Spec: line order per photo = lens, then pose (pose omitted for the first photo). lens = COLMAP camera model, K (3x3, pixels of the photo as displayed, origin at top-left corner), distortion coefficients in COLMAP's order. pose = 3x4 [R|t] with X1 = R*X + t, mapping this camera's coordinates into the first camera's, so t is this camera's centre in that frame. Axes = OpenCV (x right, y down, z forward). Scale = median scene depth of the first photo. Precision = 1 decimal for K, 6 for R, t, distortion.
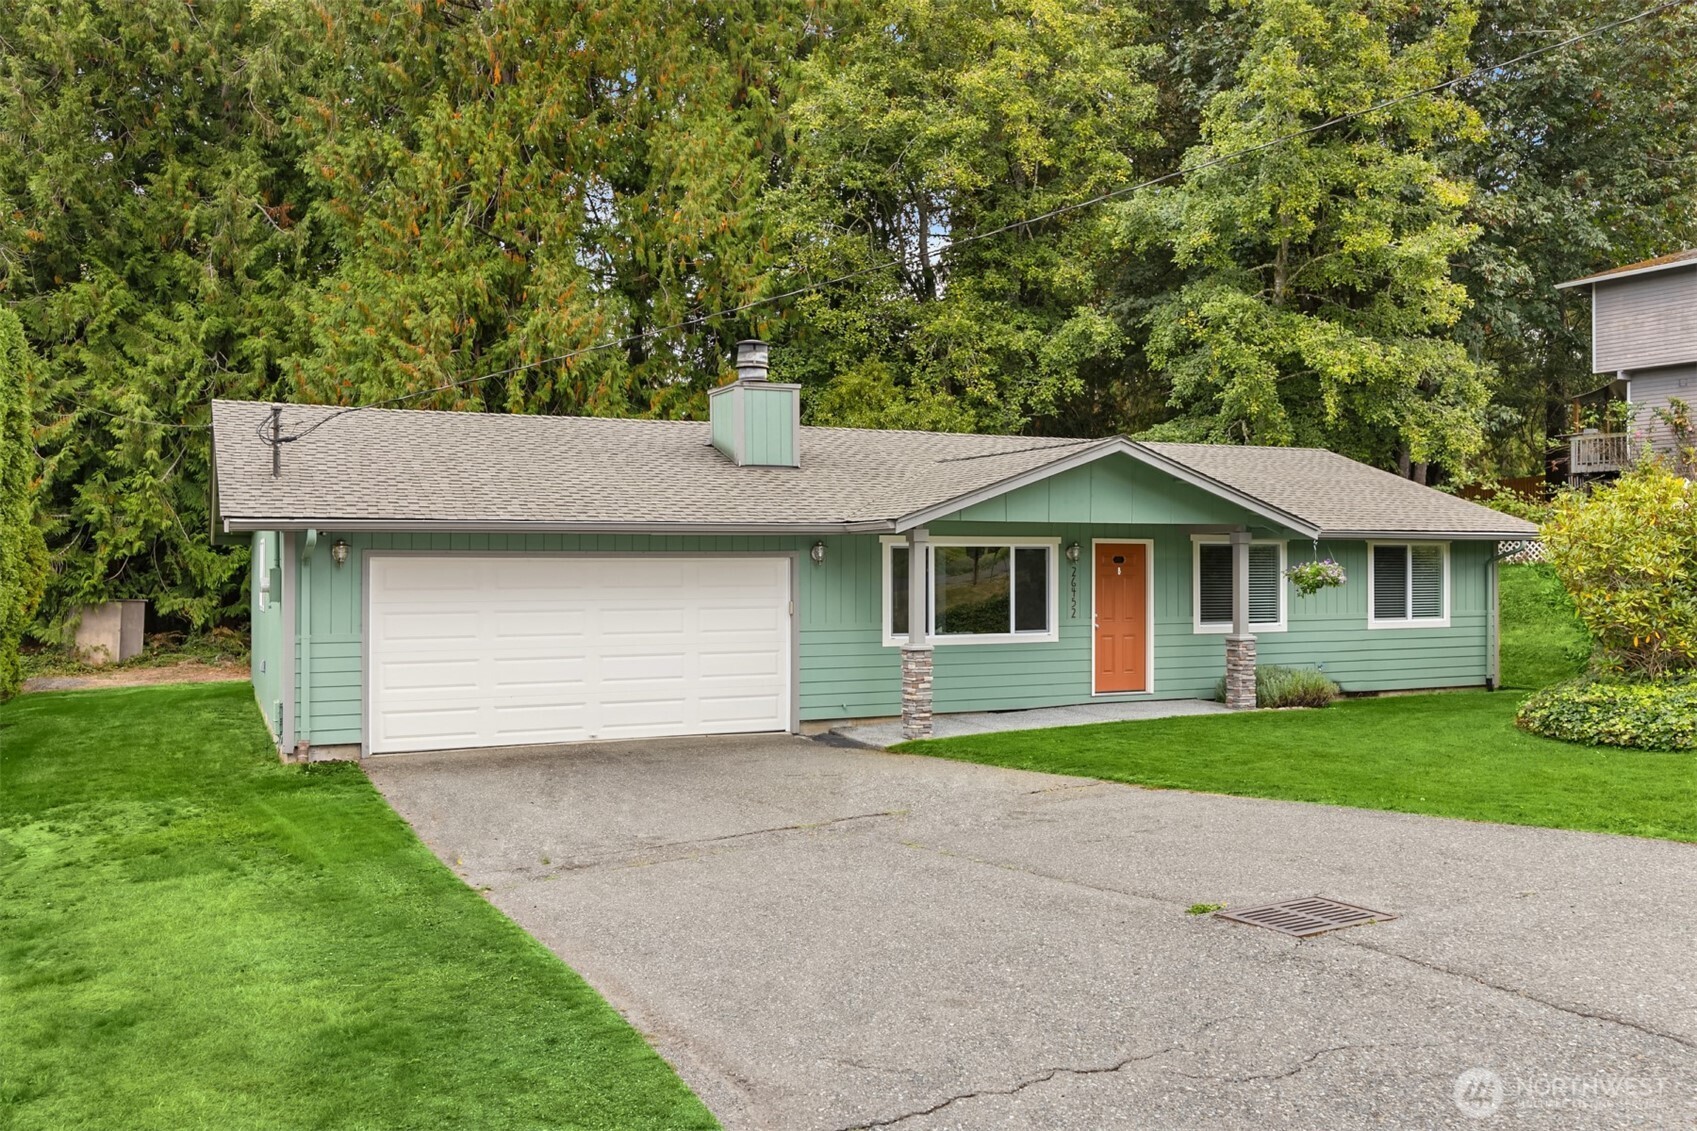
lens RADIAL K [[1417.3, 0, 850.2], [0, 1417.3, 557.1], [0, 0, 1]] dist [-0.019547, 0.000974]
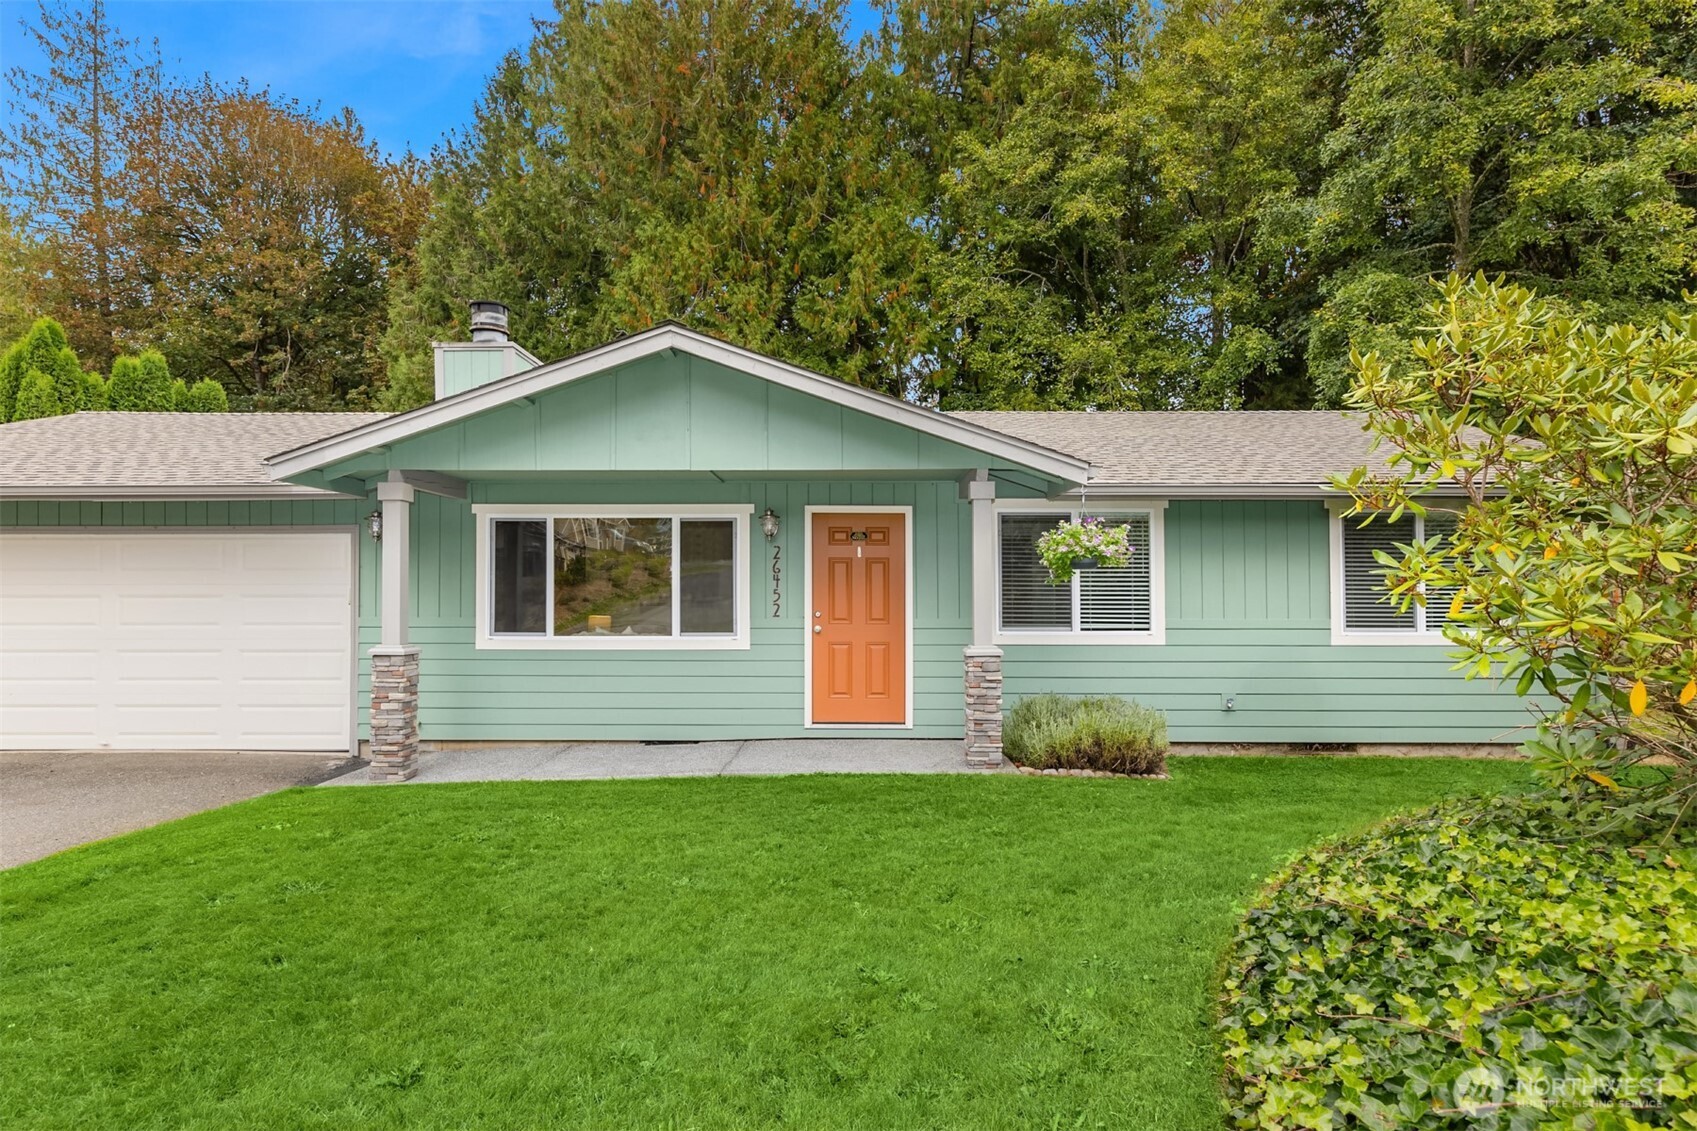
lens RADIAL K [[902.8, 0, 846.6], [0, 902.8, 572.7], [0, 0, 1]] dist [0.002794, -0.002096]
pose [[0.900657, -0.008857, -0.434441, 0.376872], [0.000319, 0.999805, -0.019723, 0.028753], [0.434531, 0.017625, 0.900484, 0.586441]]
